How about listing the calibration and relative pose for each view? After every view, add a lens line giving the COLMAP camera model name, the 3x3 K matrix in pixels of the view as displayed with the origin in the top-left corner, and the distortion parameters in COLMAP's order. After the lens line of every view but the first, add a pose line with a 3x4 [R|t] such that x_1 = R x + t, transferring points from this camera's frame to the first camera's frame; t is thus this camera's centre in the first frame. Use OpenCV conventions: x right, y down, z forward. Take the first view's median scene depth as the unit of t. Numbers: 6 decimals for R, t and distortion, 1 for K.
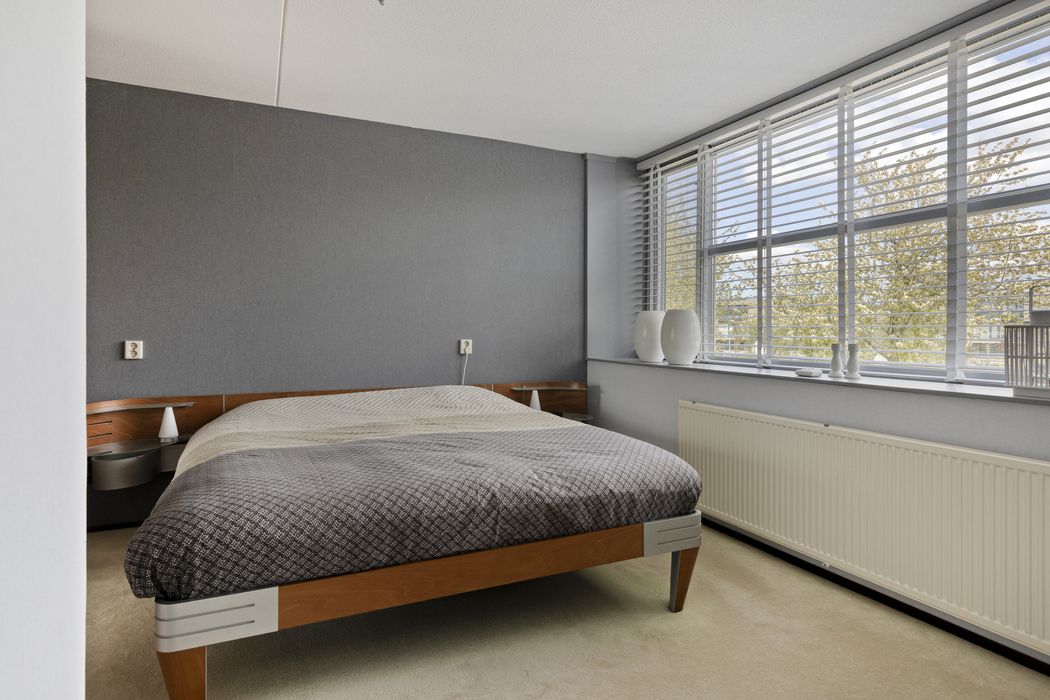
lens RADIAL K [[590.5, 0, 529.3], [0, 590.5, 326.6], [0, 0, 1]] dist [0.001257, 0.000505]
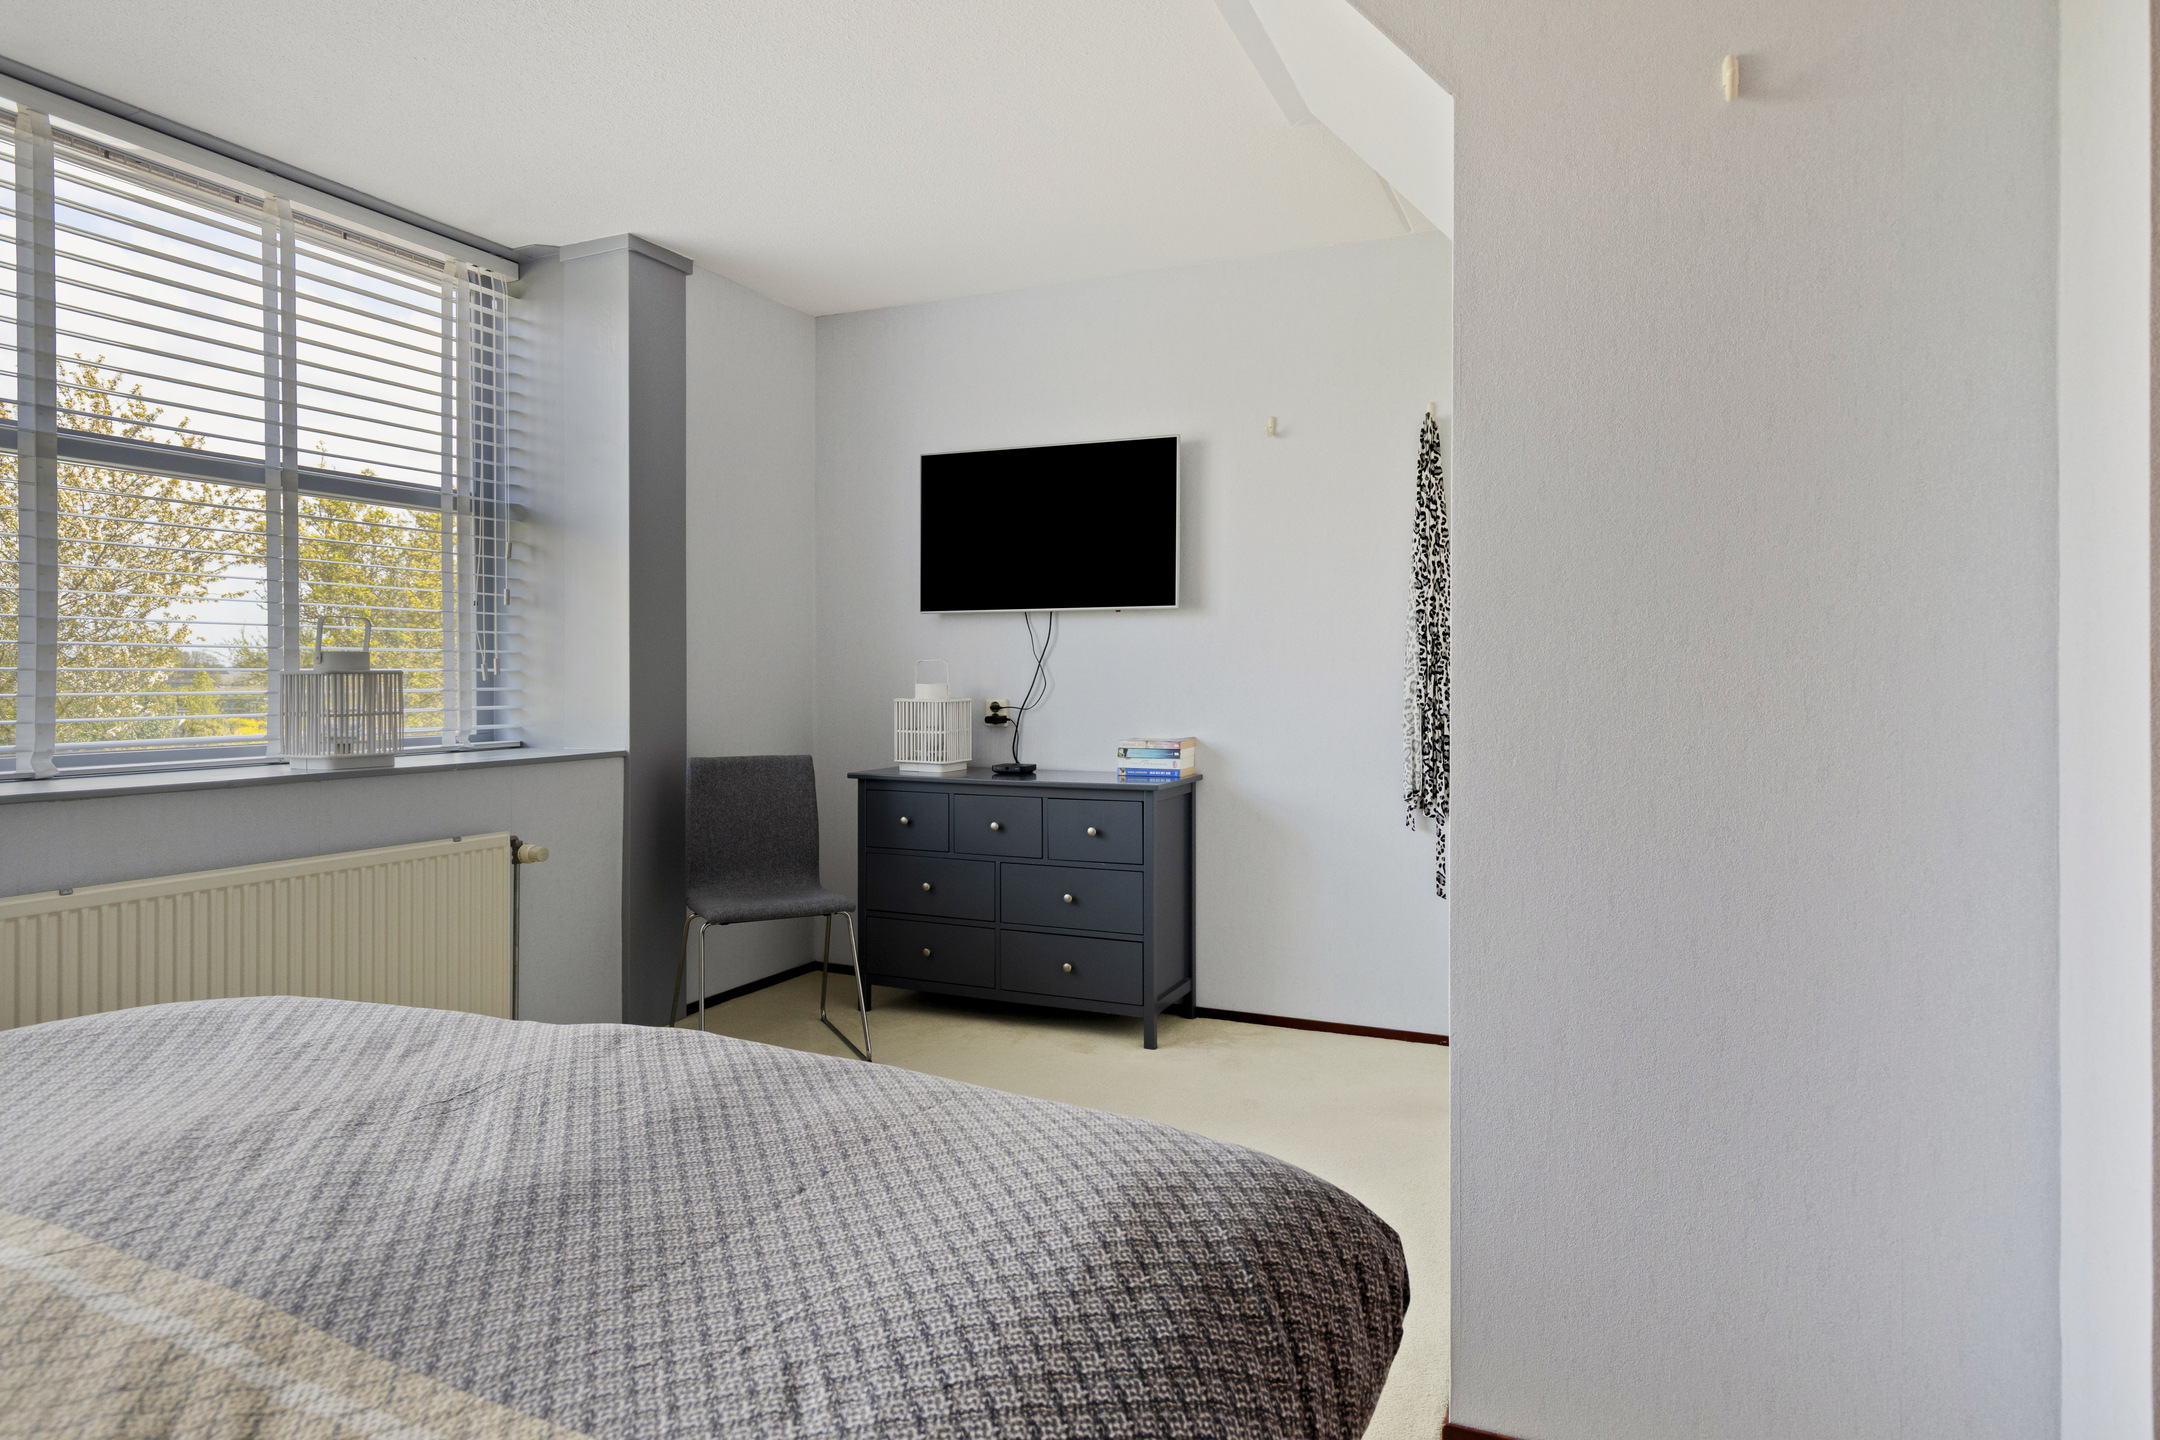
lens RADIAL K [[1214.8, 0, 1088.8], [0, 1214.8, 671.9], [0, 0, 1]] dist [0.001257, 0.000505]
pose [[-0.659534, 0.002116, 0.751672, -0.689518], [0.001372, 0.999998, -0.001611, 0.005271], [-0.751674, -0.000031, -0.659535, 1.154057]]
